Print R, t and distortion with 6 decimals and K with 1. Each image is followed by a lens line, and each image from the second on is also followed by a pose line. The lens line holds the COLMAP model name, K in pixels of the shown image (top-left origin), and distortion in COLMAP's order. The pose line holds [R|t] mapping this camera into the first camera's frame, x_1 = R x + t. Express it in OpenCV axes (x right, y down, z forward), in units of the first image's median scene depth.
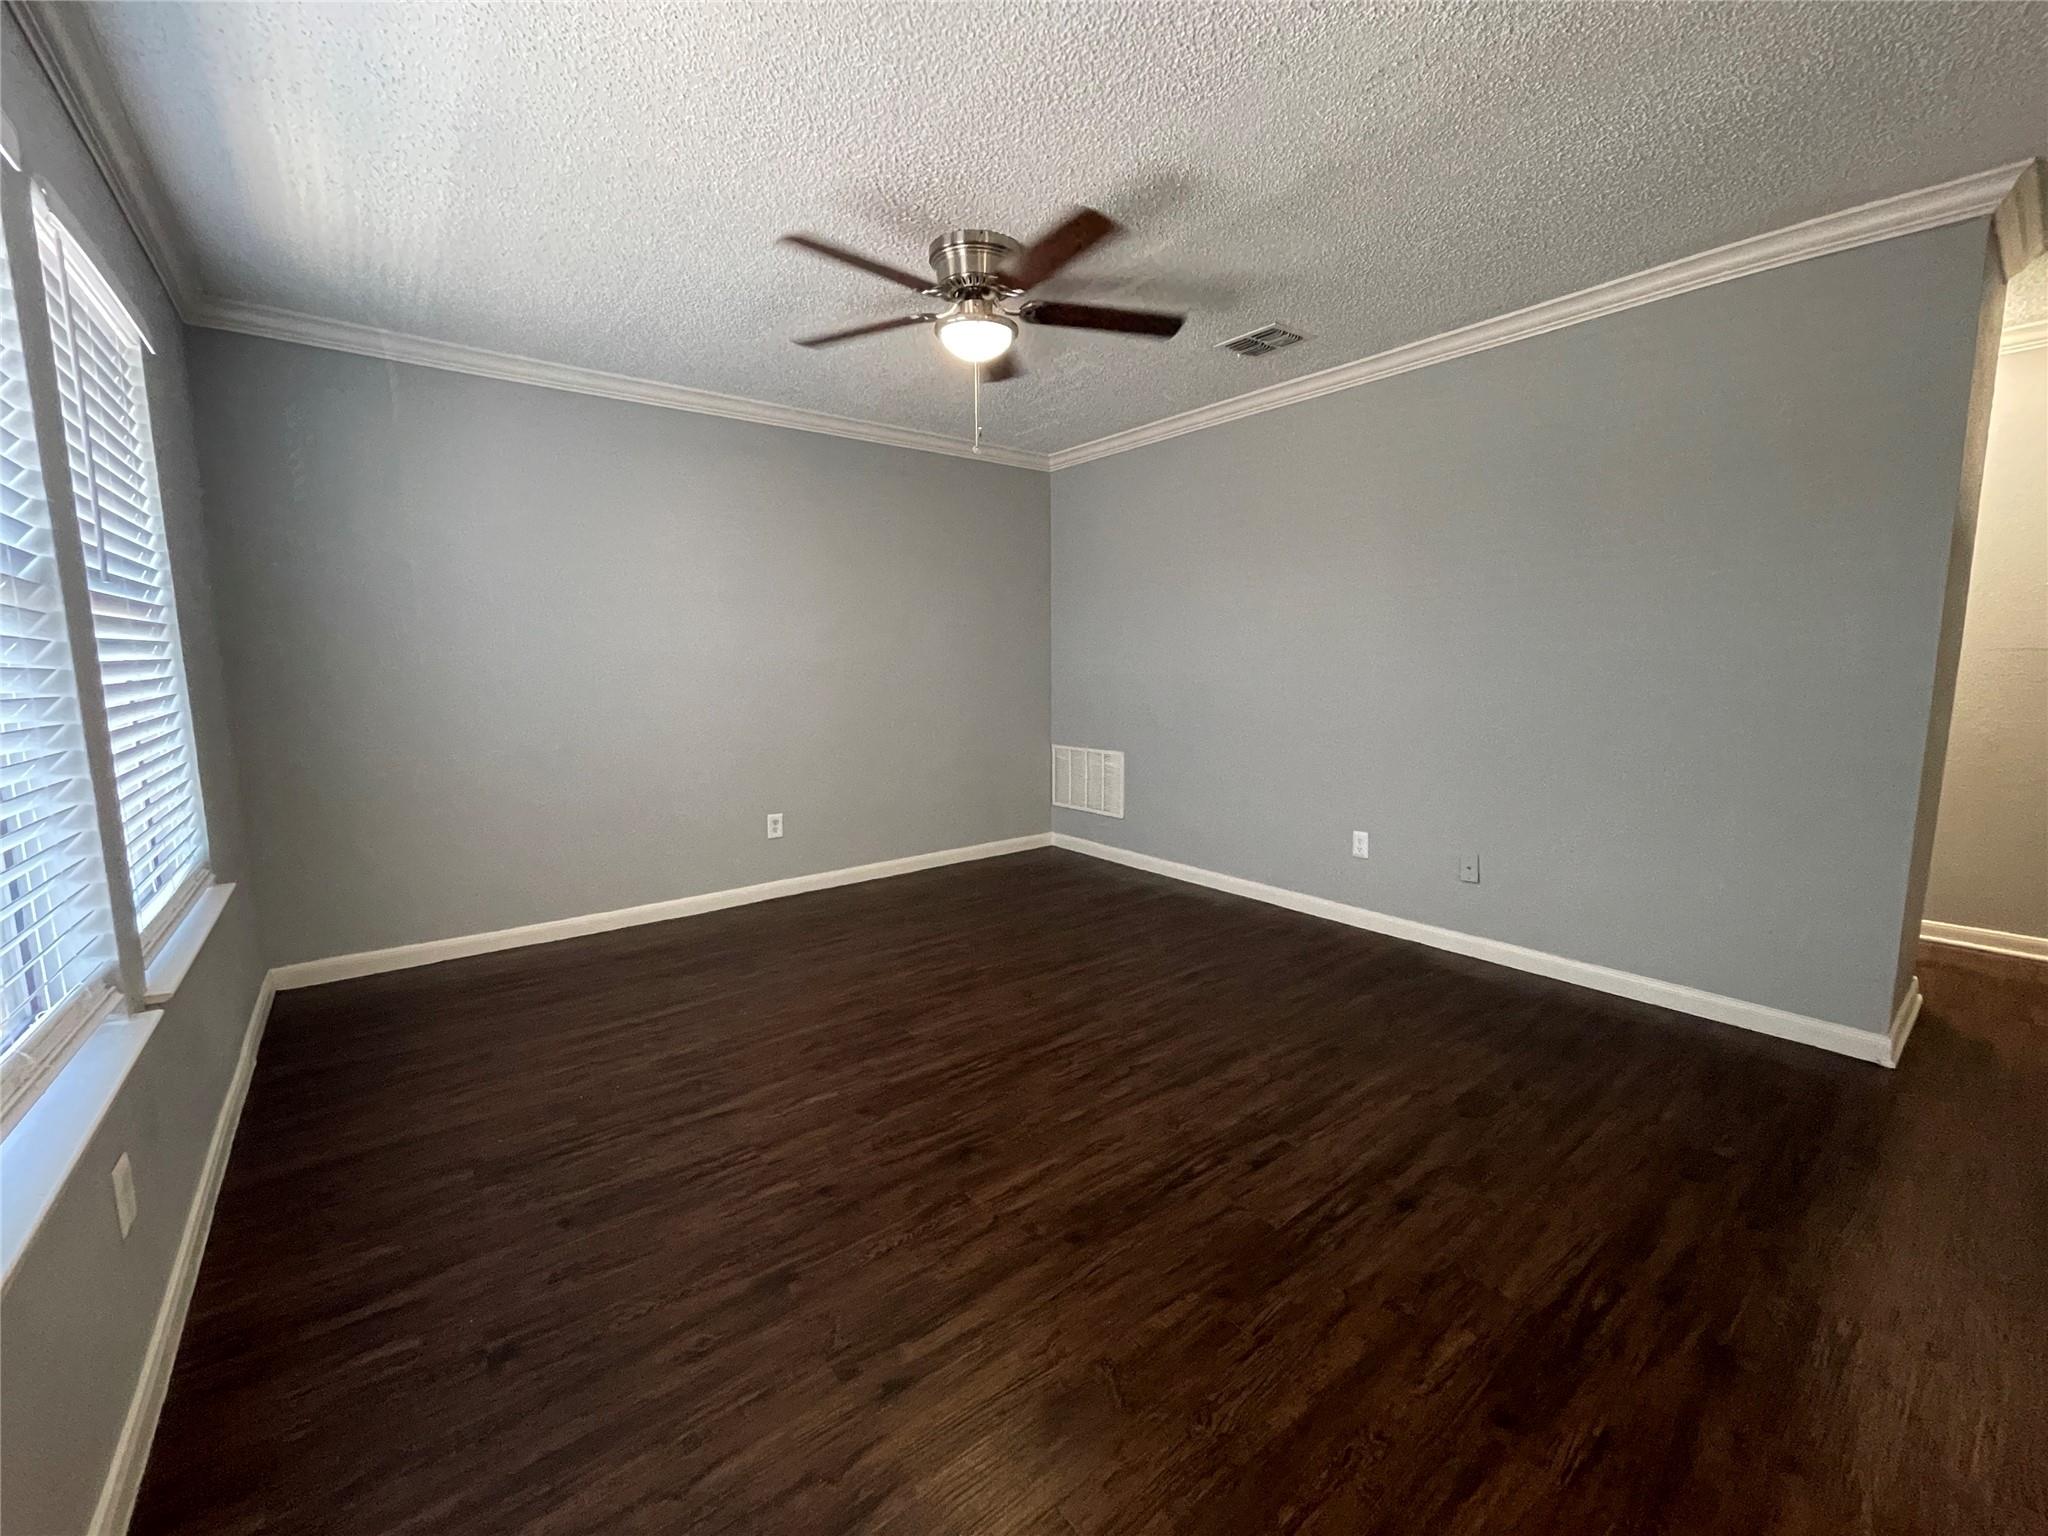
lens RADIAL K [[827.0, 0, 1024.0], [0, 827.0, 768.0], [0, 0, 1]] dist [-0.000937, -0.000066]
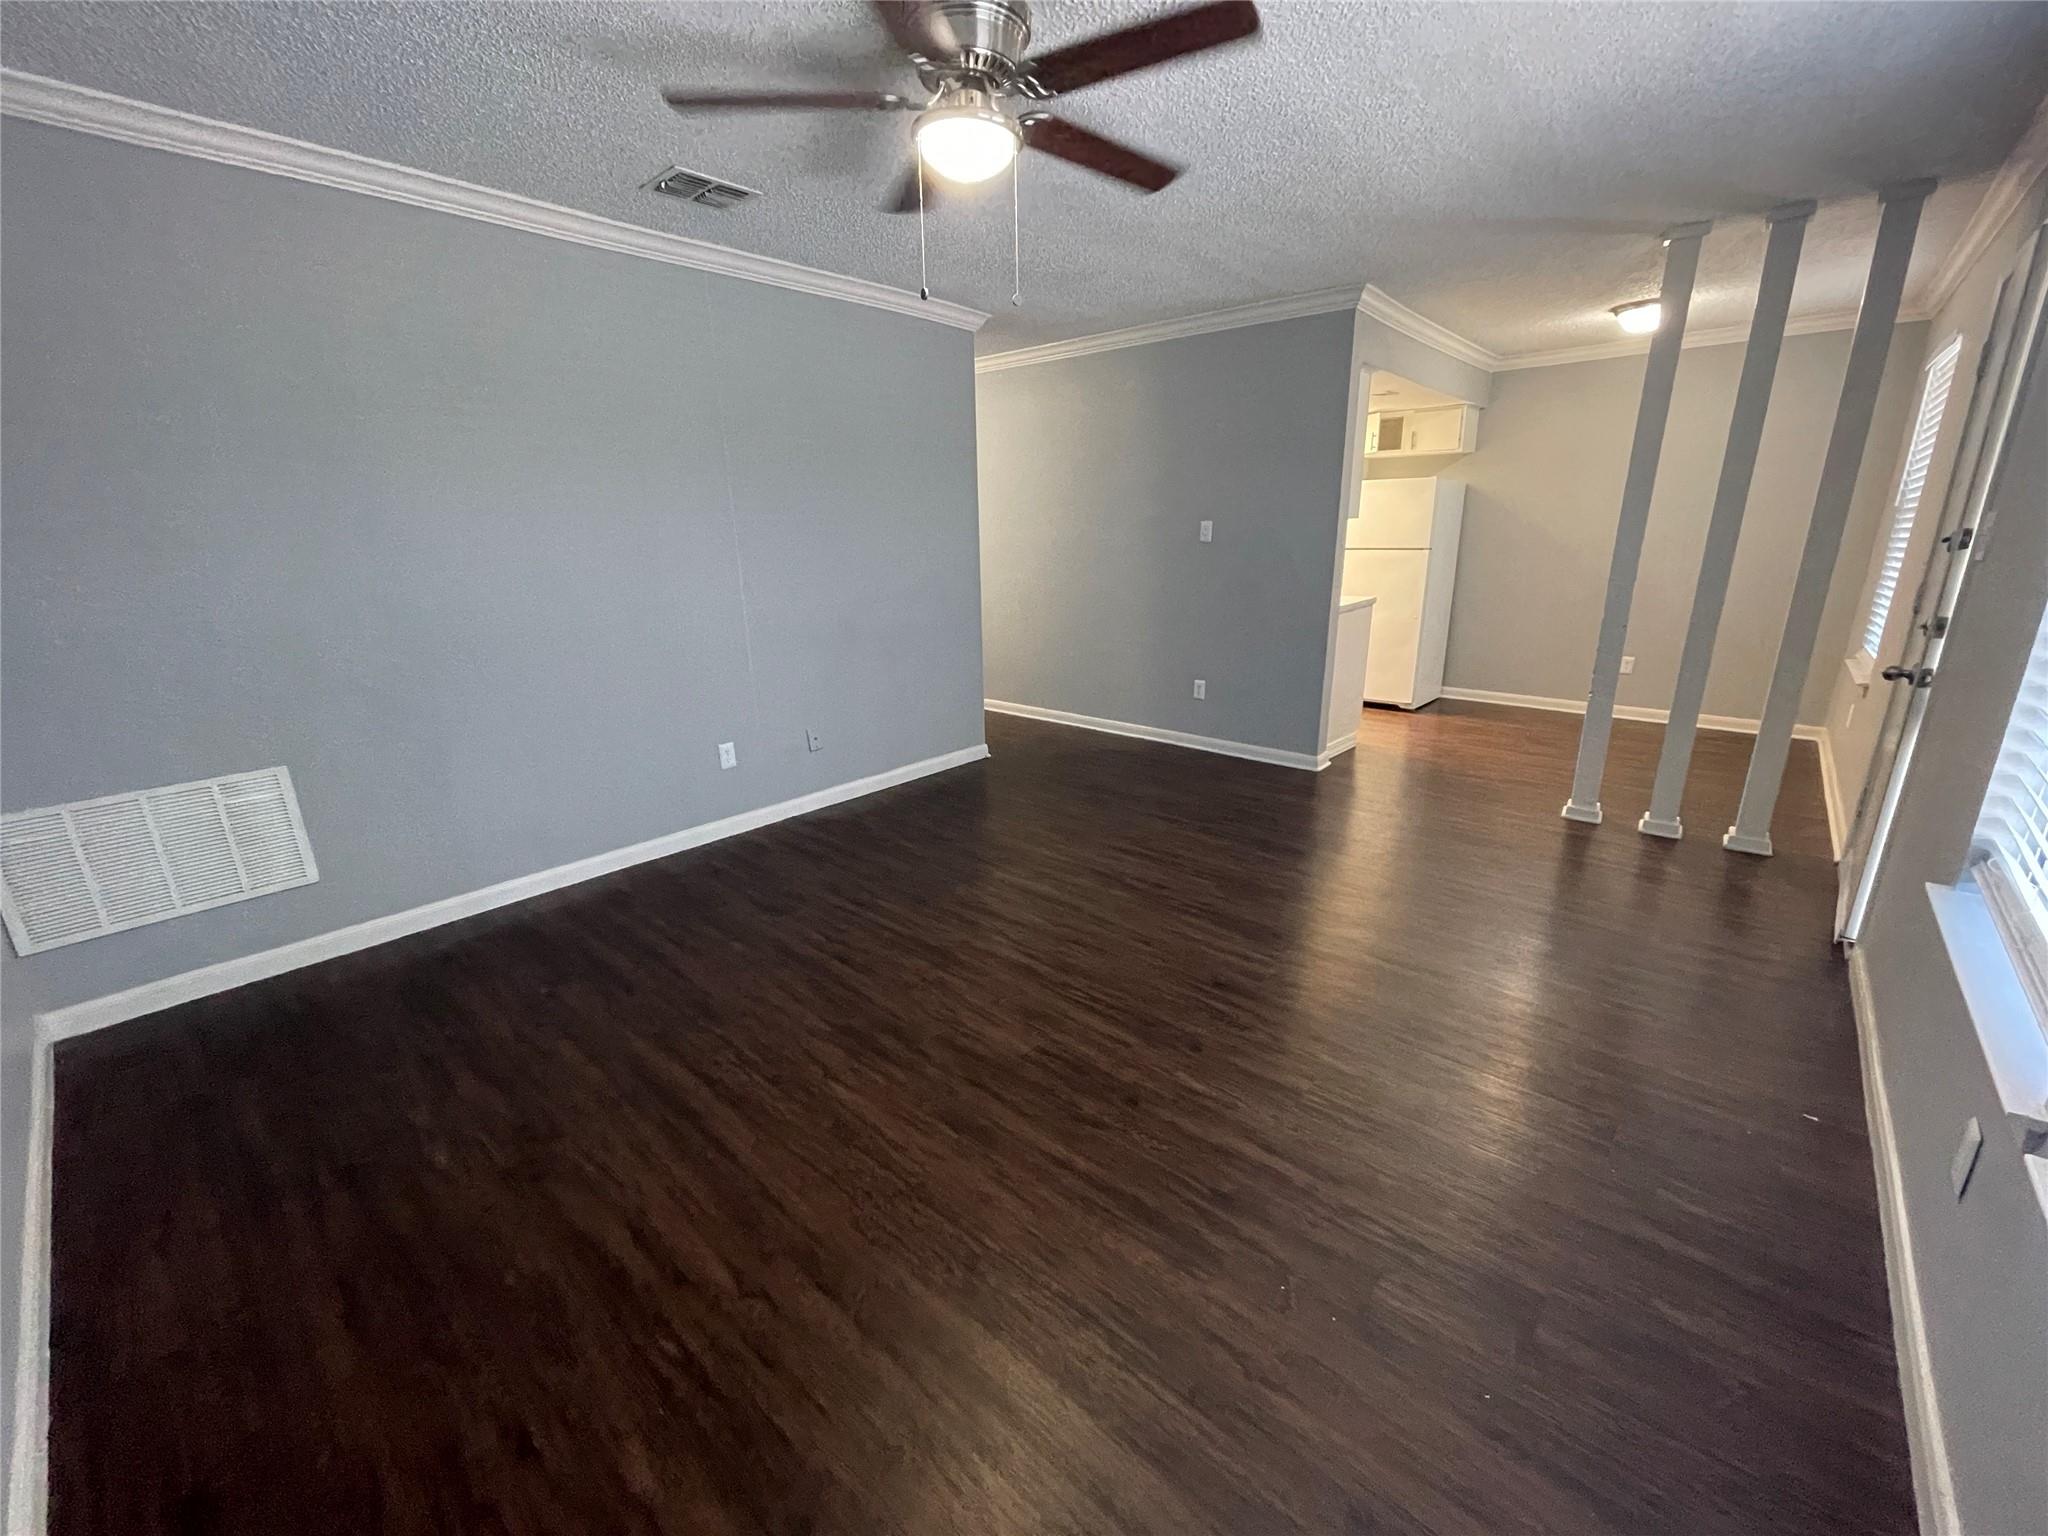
lens RADIAL K [[827.0, 0, 1024.0], [0, 827.0, 768.0], [0, 0, 1]] dist [-0.000937, -0.000066]
pose [[-0.182484, -0.267499, 0.946121, -0.825793], [0.144857, 0.944463, 0.294969, -0.185341], [-0.972479, 0.190879, -0.133600, 1.042876]]
